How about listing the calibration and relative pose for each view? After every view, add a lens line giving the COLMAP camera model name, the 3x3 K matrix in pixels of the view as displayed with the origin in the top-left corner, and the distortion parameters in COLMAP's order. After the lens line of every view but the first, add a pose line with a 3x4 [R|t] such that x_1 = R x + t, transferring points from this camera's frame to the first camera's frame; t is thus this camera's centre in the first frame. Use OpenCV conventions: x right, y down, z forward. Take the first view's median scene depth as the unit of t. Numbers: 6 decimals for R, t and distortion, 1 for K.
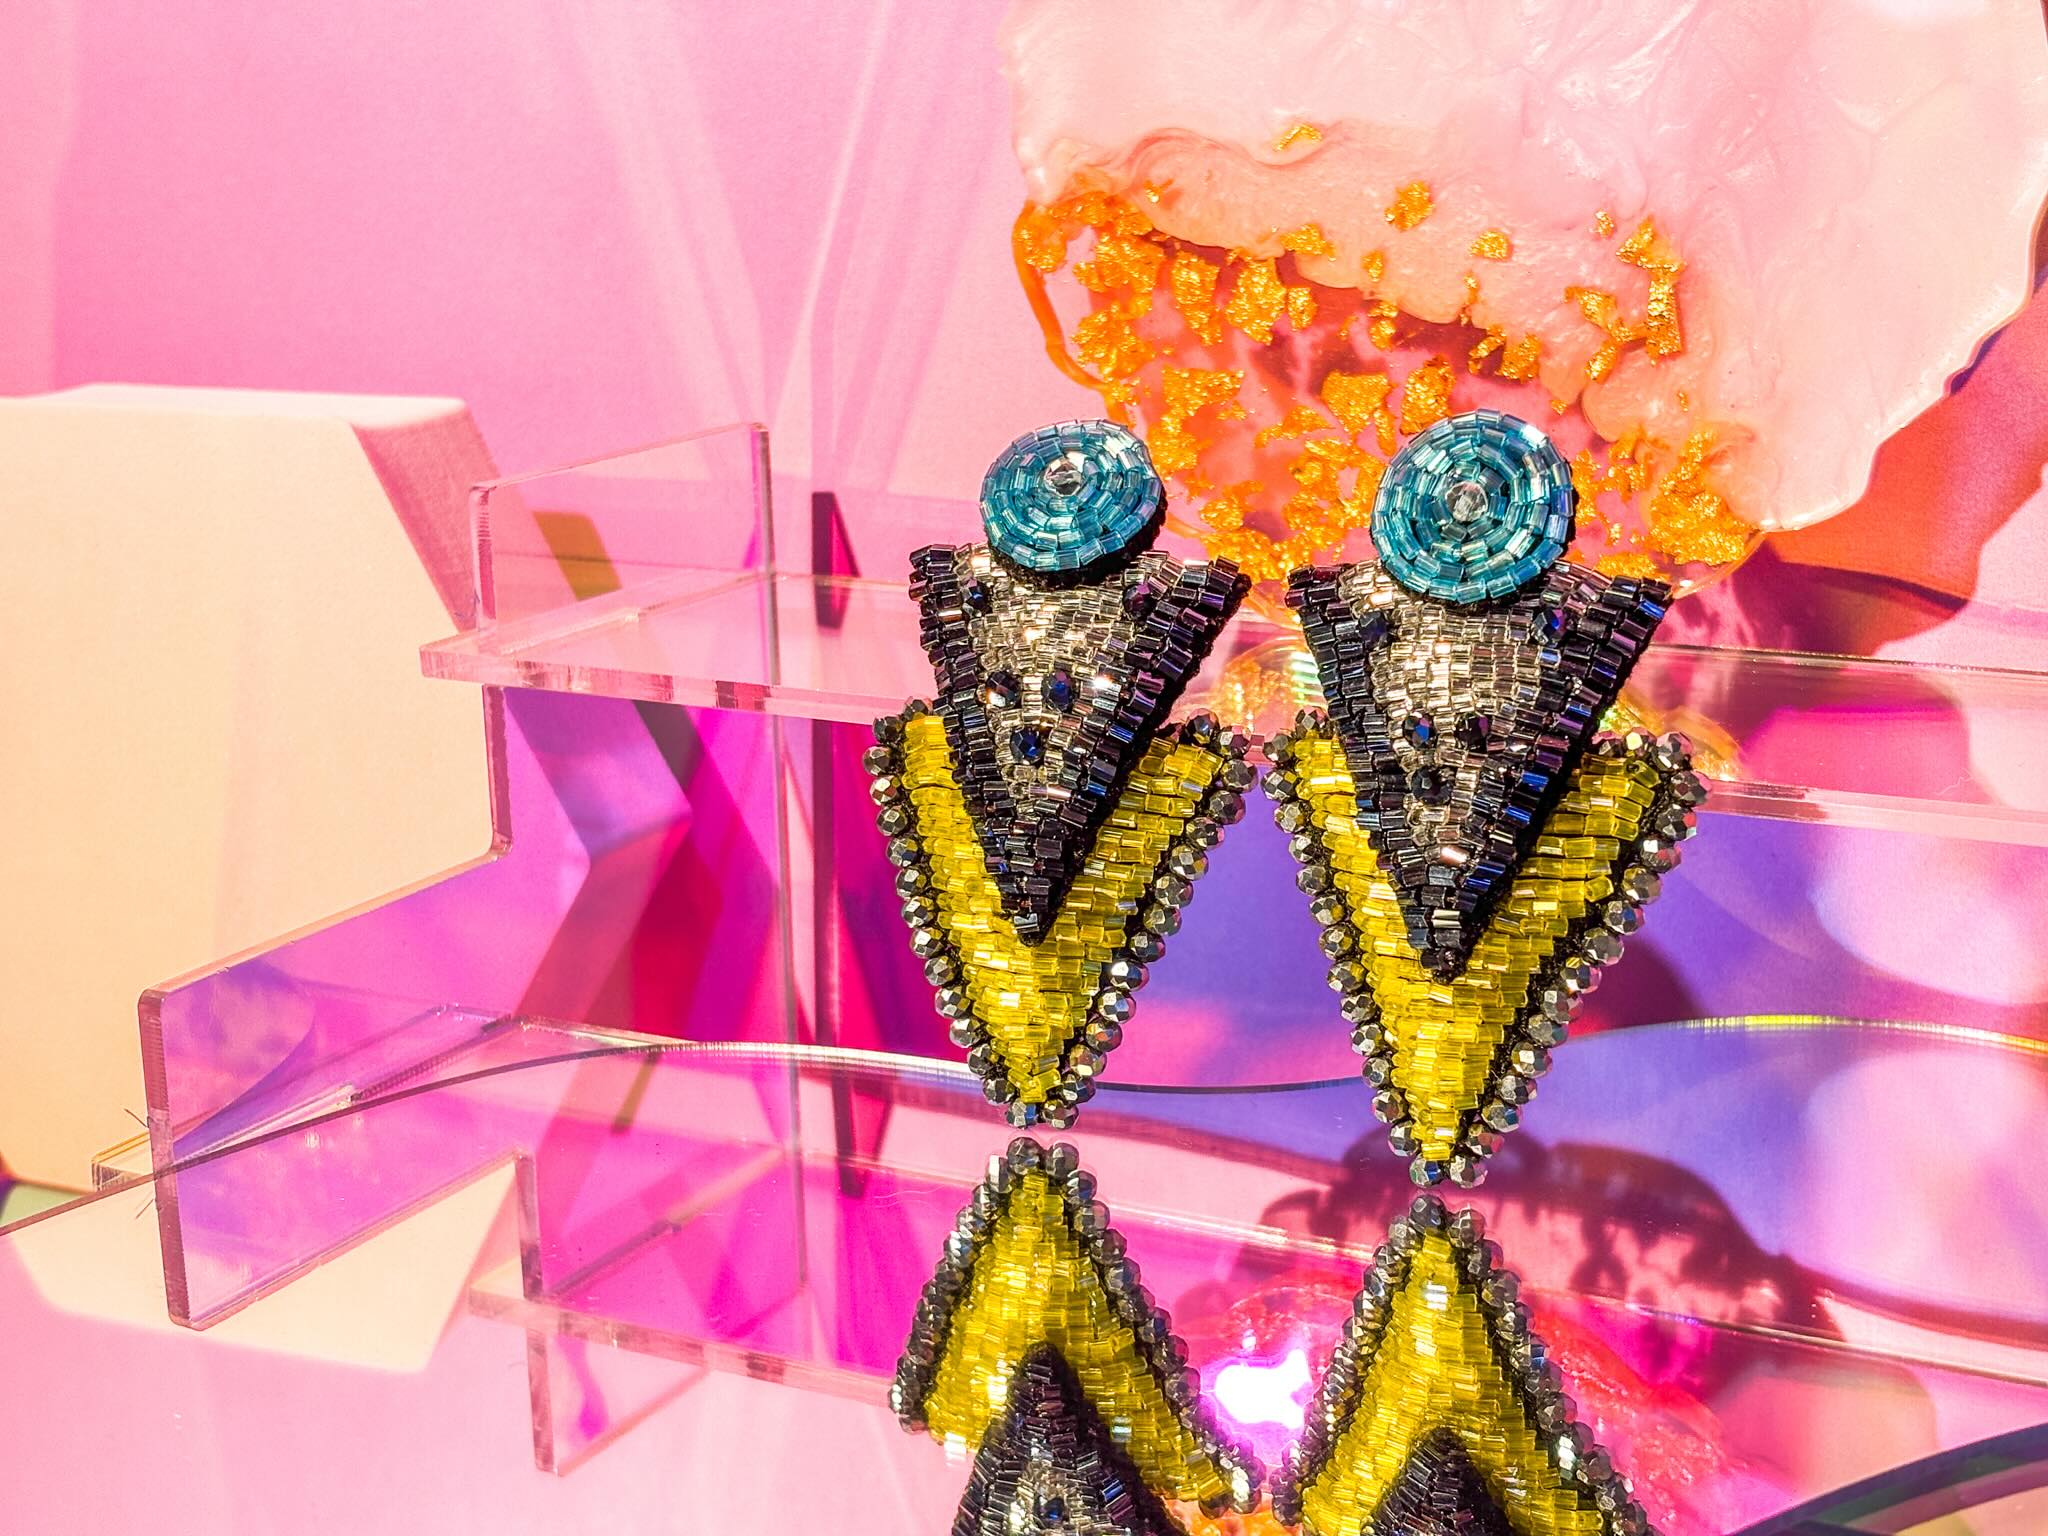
lens RADIAL K [[3192.4, 0, 1026.3], [0, 3192.4, 763.0], [0, 0, 1]] dist [0.112865, 0.000000]
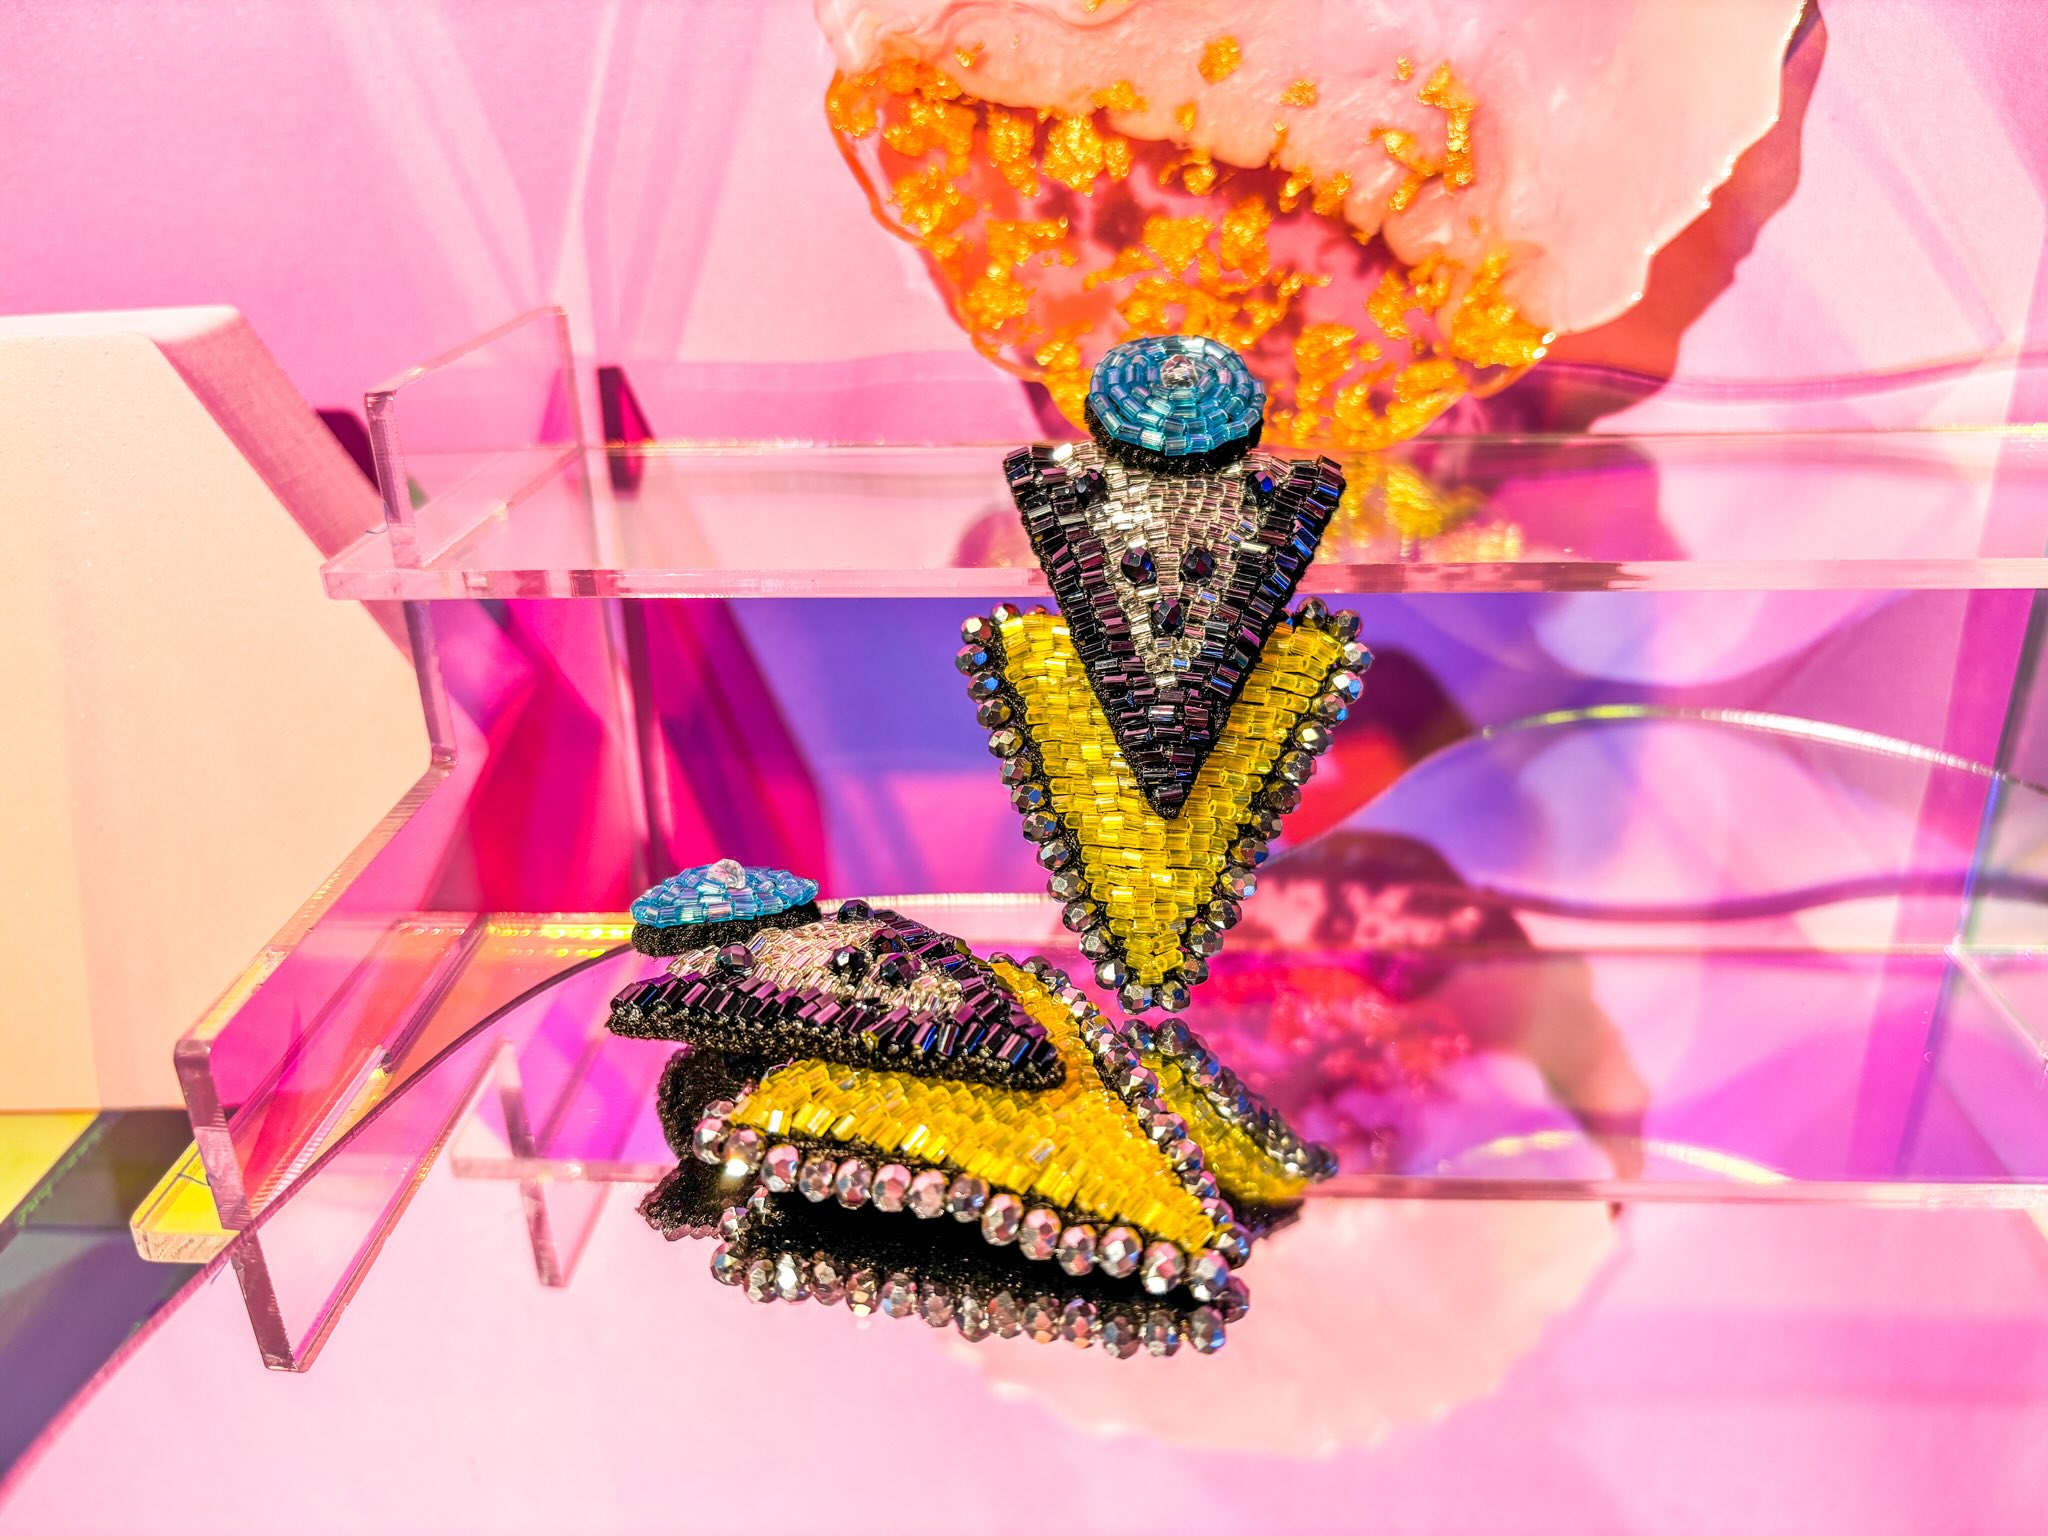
lens RADIAL K [[1640.5, 0, 995.1], [0, 1640.5, 748.1], [0, 0, 1]] dist [-0.000582, -0.018030]
pose [[0.909991, -0.172346, 0.377112, -0.198150], [0.108233, 0.976722, 0.185204, -0.052395], [-0.400253, -0.127718, 0.907461, 0.468010]]
